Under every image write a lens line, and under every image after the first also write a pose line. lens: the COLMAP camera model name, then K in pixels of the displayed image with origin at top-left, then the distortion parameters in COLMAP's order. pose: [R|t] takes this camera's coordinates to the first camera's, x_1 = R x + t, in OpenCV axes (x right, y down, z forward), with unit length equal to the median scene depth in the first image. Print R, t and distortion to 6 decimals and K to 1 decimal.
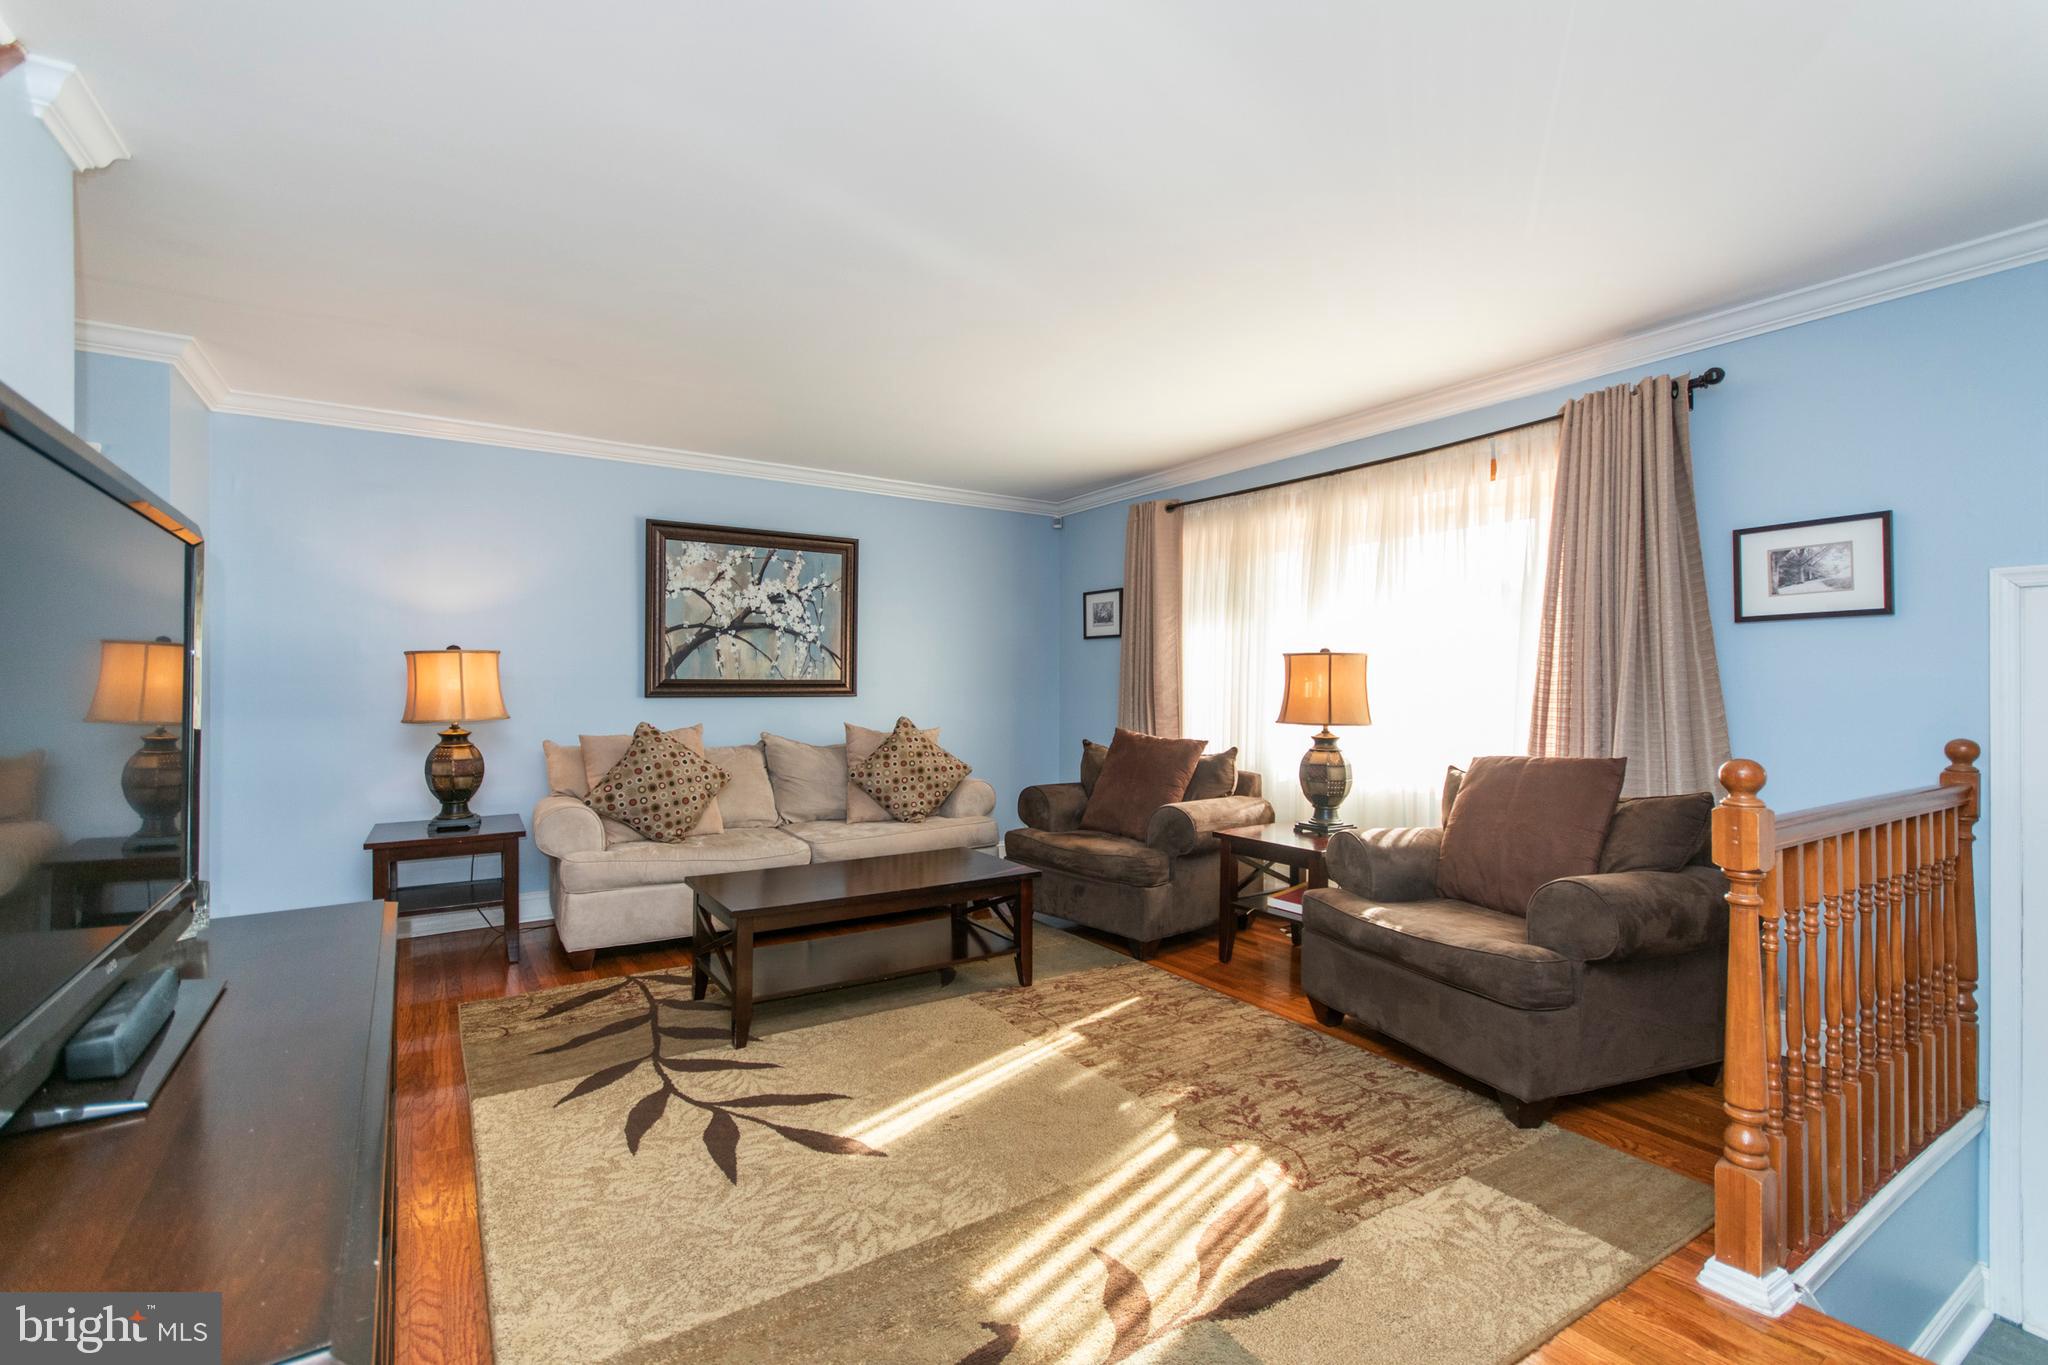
lens RADIAL K [[922.5, 0, 1015.4], [0, 922.5, 681.5], [0, 0, 1]] dist [0.001040, -0.000093]
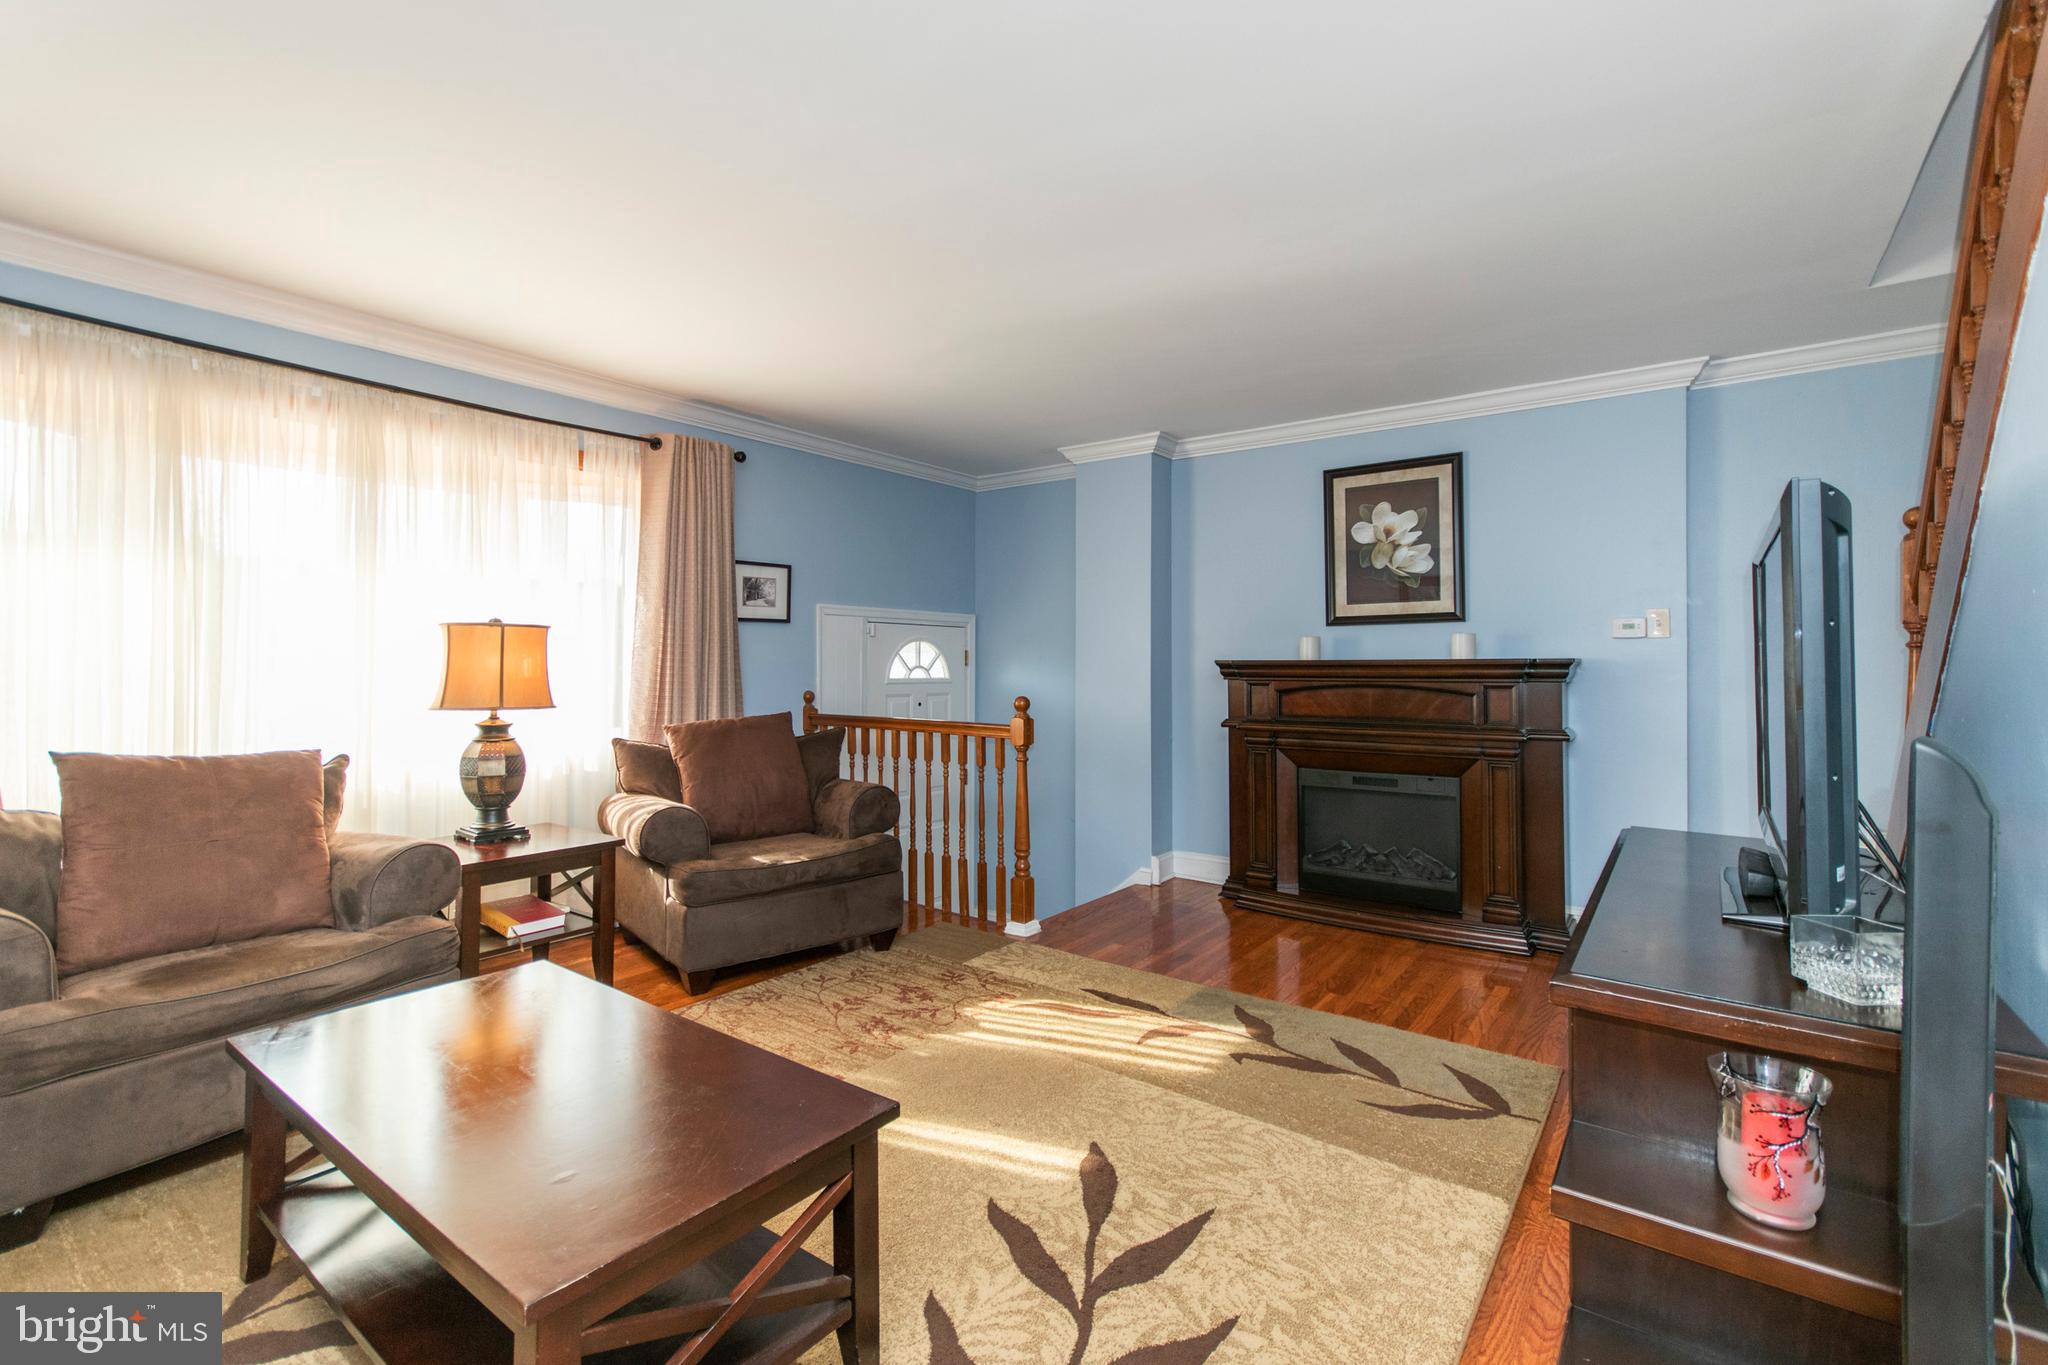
lens RADIAL K [[904.6, 0, 1026.3], [0, 904.6, 675.6], [0, 0, 1]] dist [0.002199, 0.000043]
pose [[-0.349894, -0.014368, 0.936679, -0.927188], [-0.006220, 0.999896, 0.013014, 0.003004], [-0.936768, -0.001272, -0.349947, 1.286629]]
